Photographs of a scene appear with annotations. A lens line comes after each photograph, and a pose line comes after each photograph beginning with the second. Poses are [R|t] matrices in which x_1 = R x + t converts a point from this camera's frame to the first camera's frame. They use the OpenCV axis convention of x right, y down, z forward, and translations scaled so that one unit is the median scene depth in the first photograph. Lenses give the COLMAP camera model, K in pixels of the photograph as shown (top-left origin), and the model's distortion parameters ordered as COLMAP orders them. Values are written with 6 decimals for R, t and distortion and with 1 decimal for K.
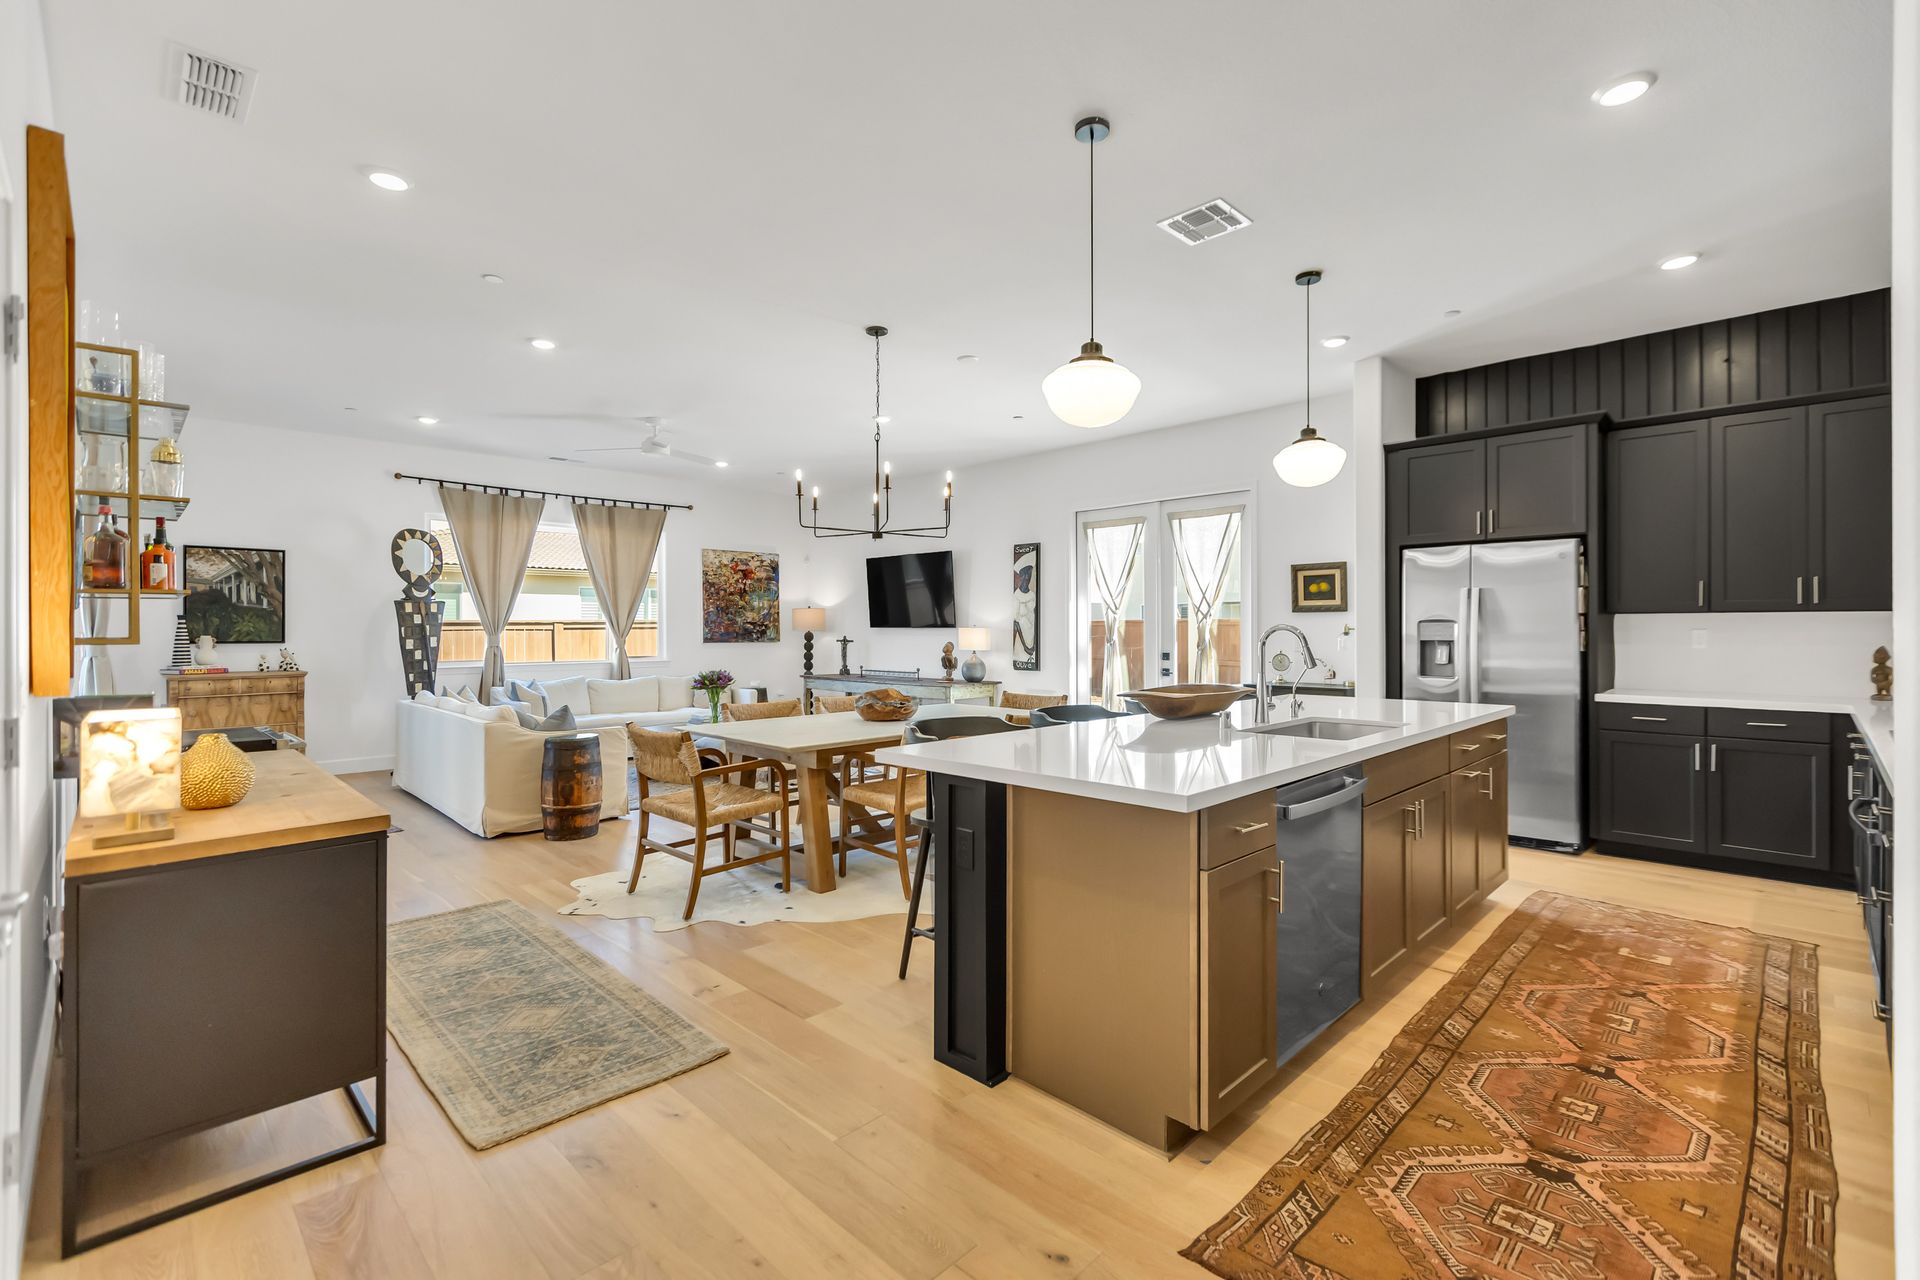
lens RADIAL K [[844.7, 0, 958.2], [0, 844.7, 627.1], [0, 0, 1]] dist [0.000162, 0.001653]
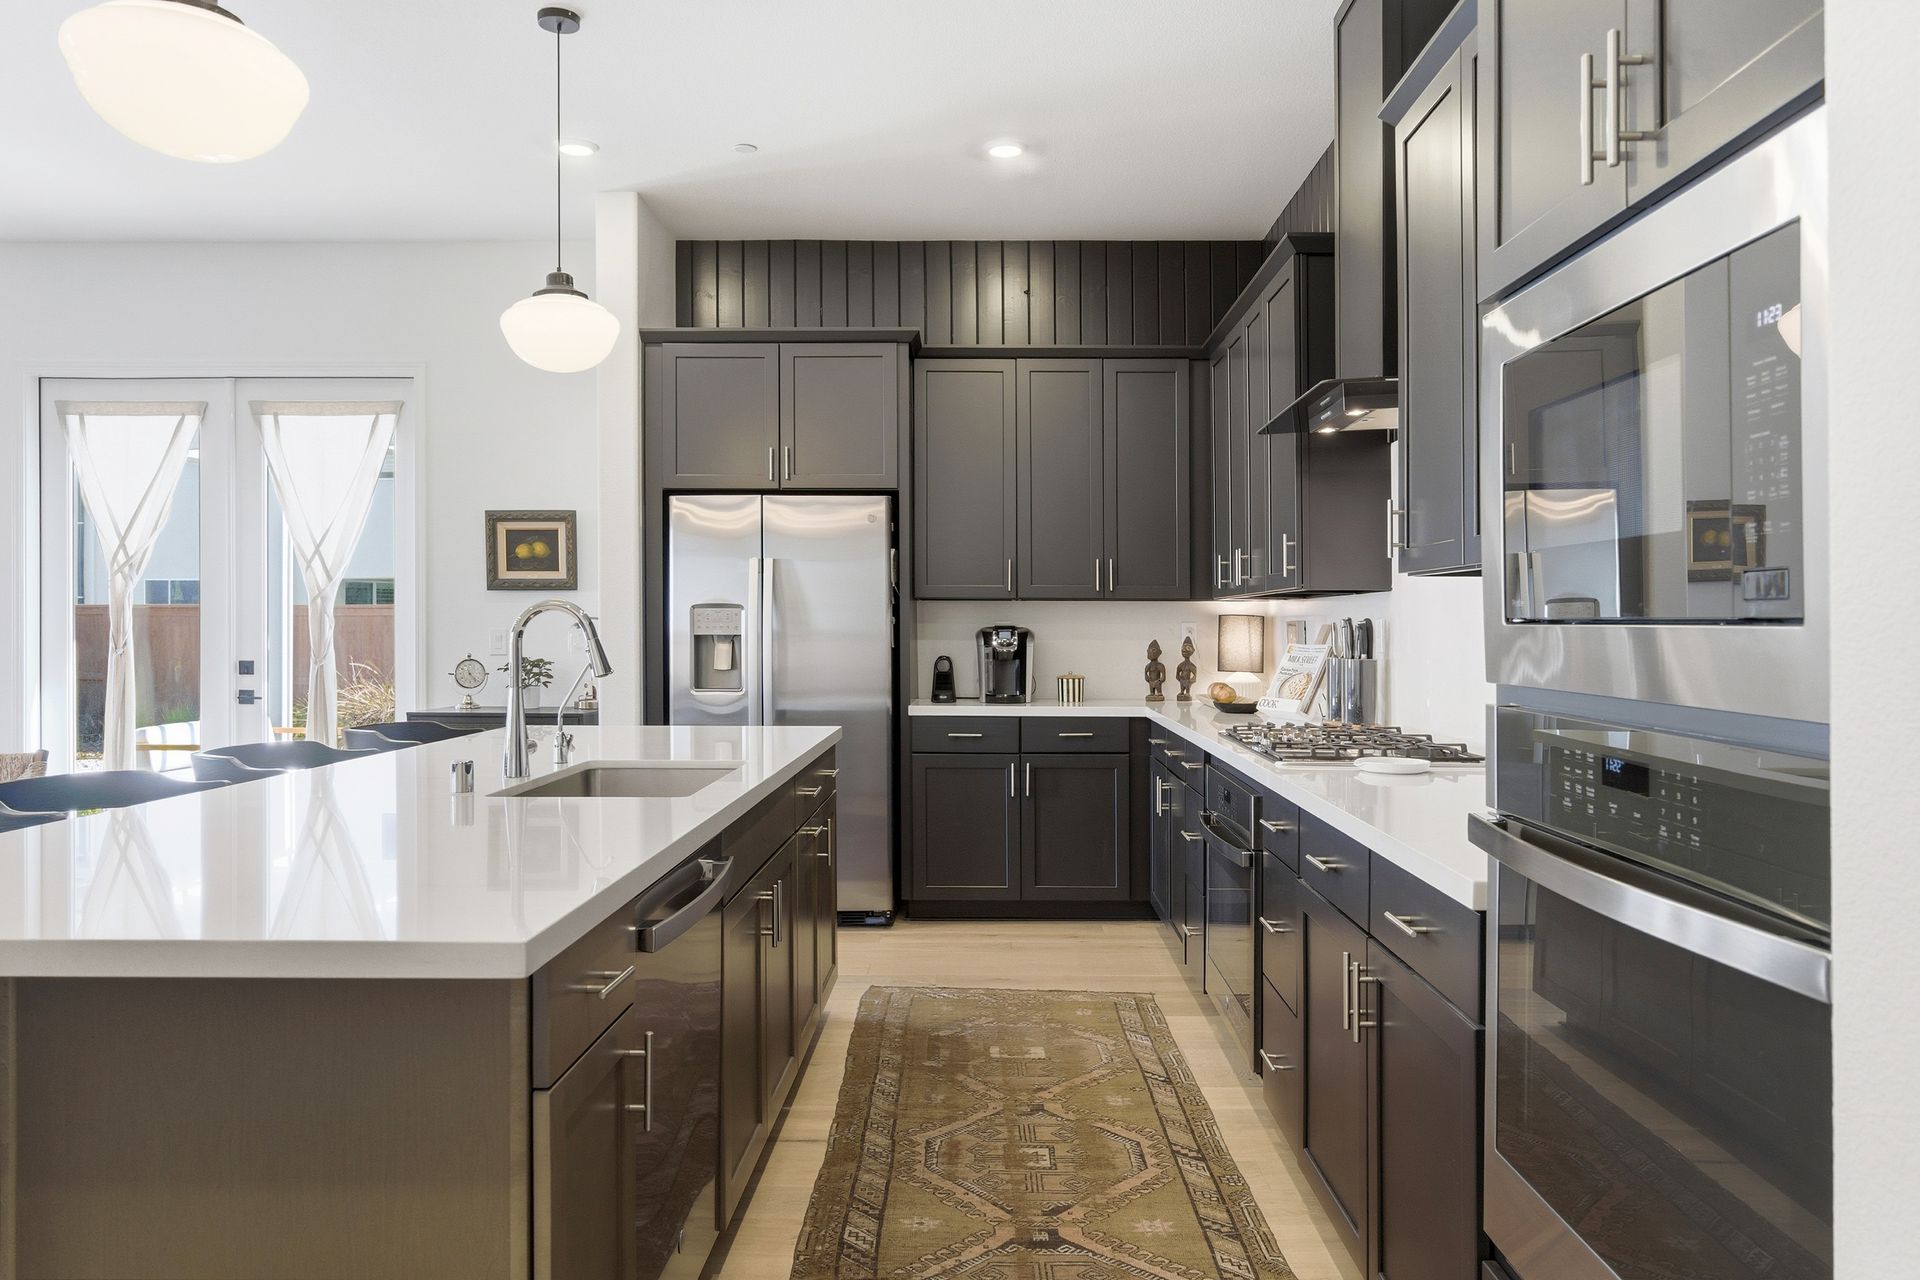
lens RADIAL K [[1329.0, 0, 961.9], [0, 1329.0, 624.1], [0, 0, 1]] dist [0.002773, -0.002763]
pose [[0.715201, 0.007140, 0.698882, -0.031763], [-0.007008, 0.999971, -0.003045, 0.010829], [-0.698884, -0.002720, 0.715230, 0.137006]]
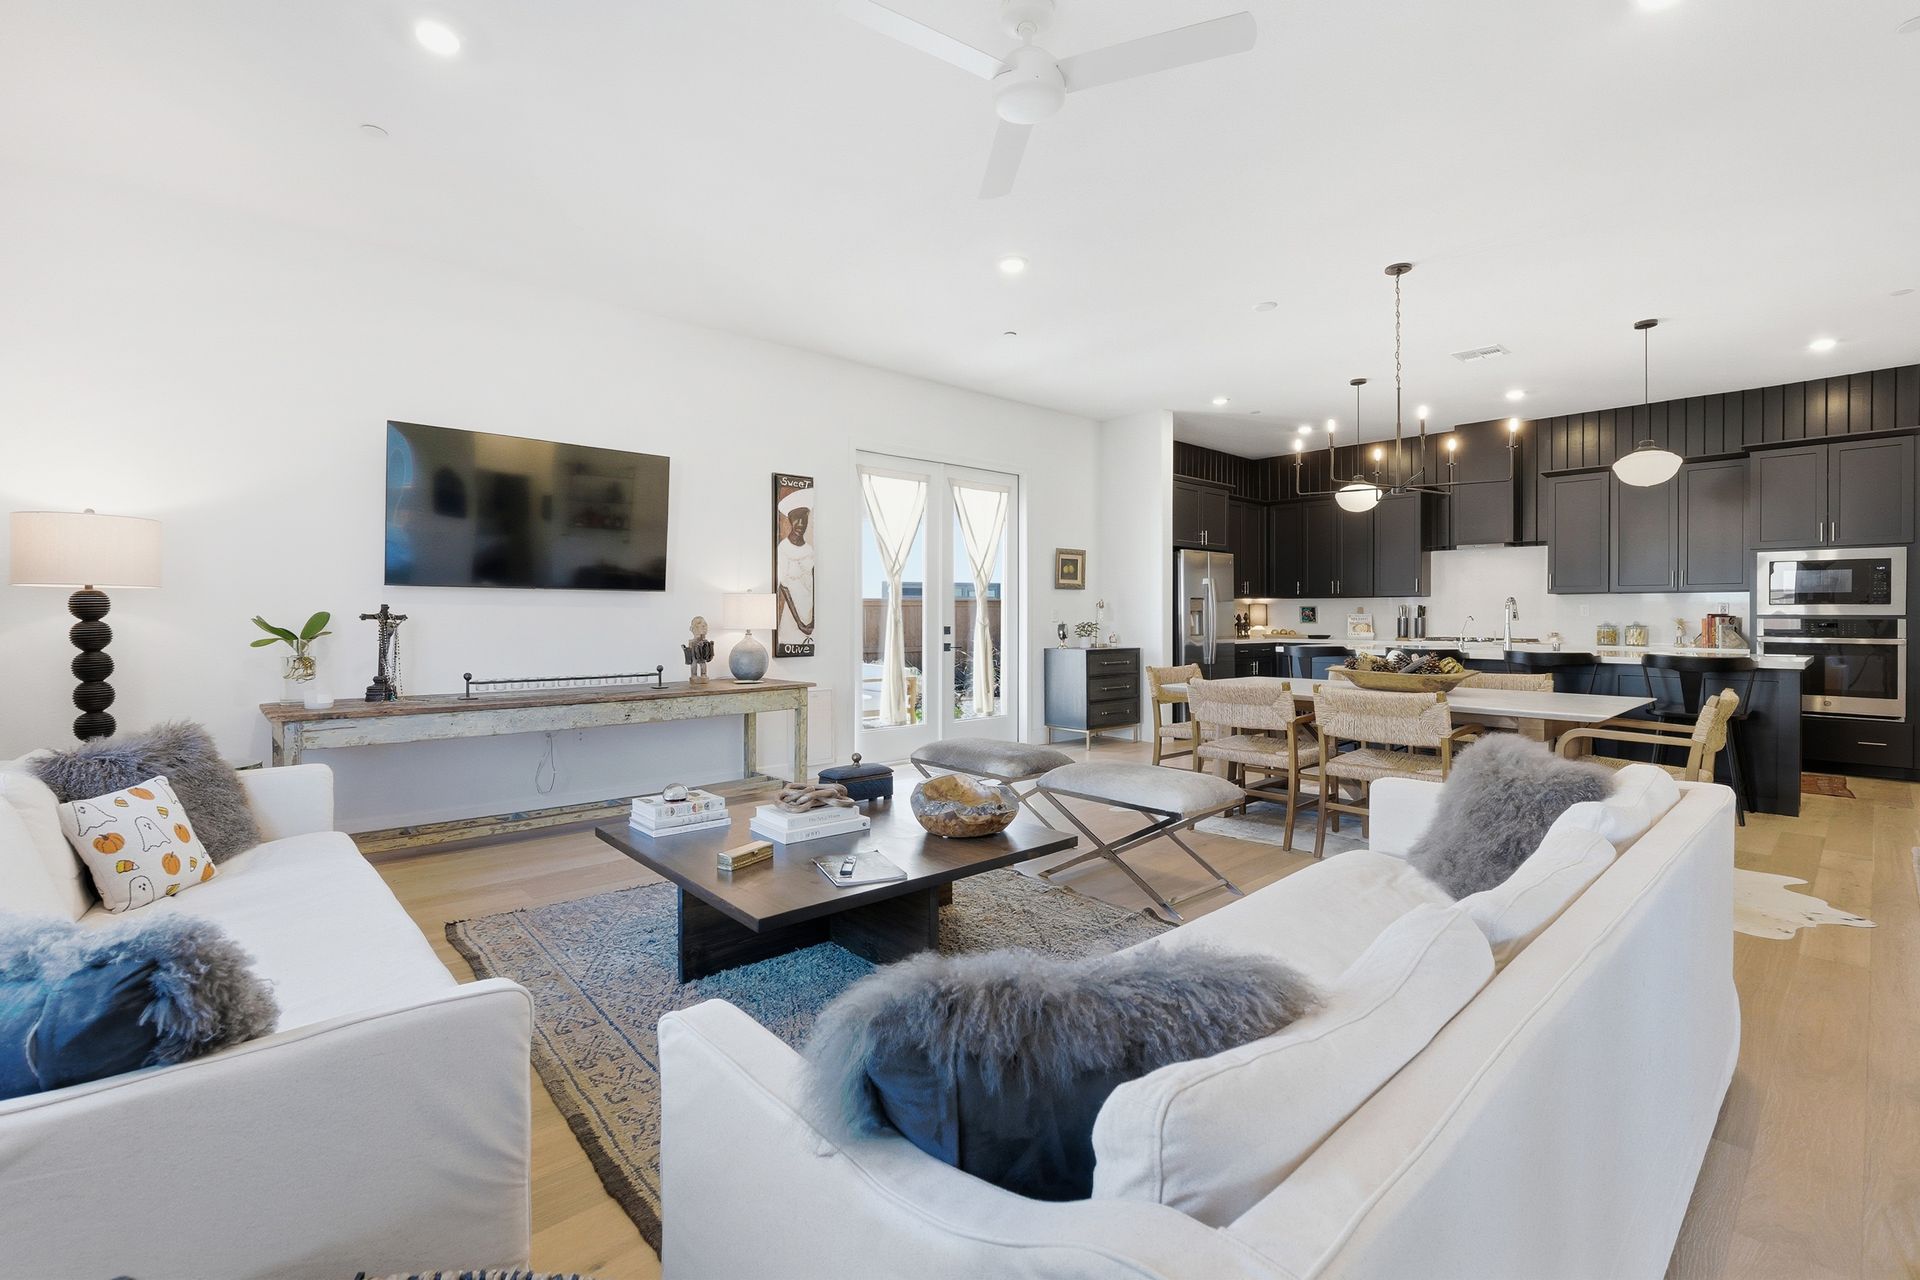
lens RADIAL K [[844.7, 0, 951.0], [0, 844.7, 623.2], [0, 0, 1]] dist [0.000162, 0.001653]
pose [[0.048908, -0.001544, 0.998802, -1.155955], [0.000795, 0.999999, 0.001507, 0.042404], [-0.998803, 0.000720, 0.048909, 1.606710]]
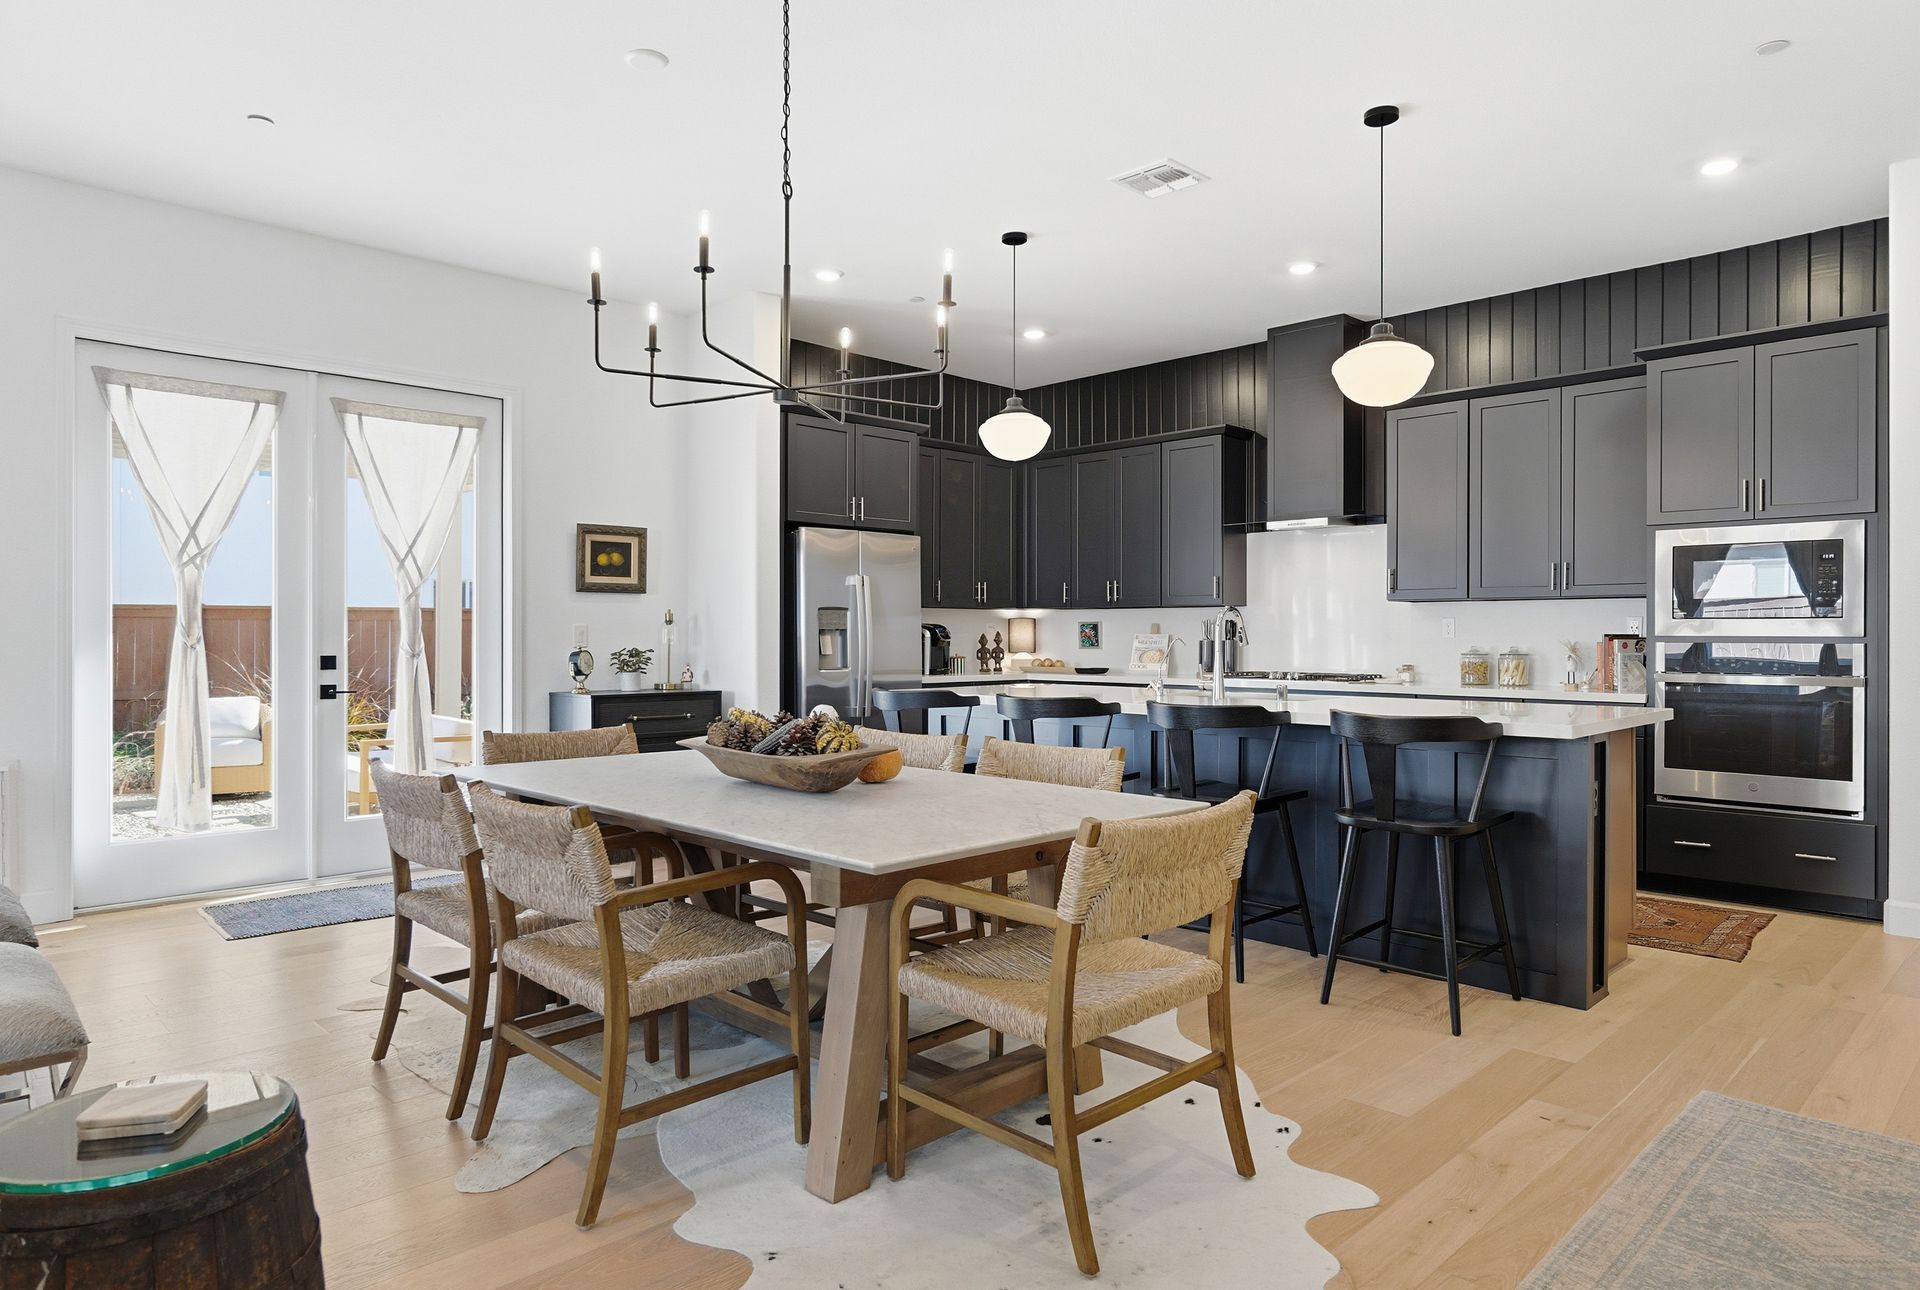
lens RADIAL K [[1166.1, 0, 944.8], [0, 1166.1, 640.9], [0, 0, 1]] dist [-0.001667, 0.005051]
pose [[0.008458, 0.003542, 0.999958, -0.833659], [0.001014, 0.999993, -0.003551, 0.039905], [-0.999964, 0.001044, 0.008454, 1.016948]]
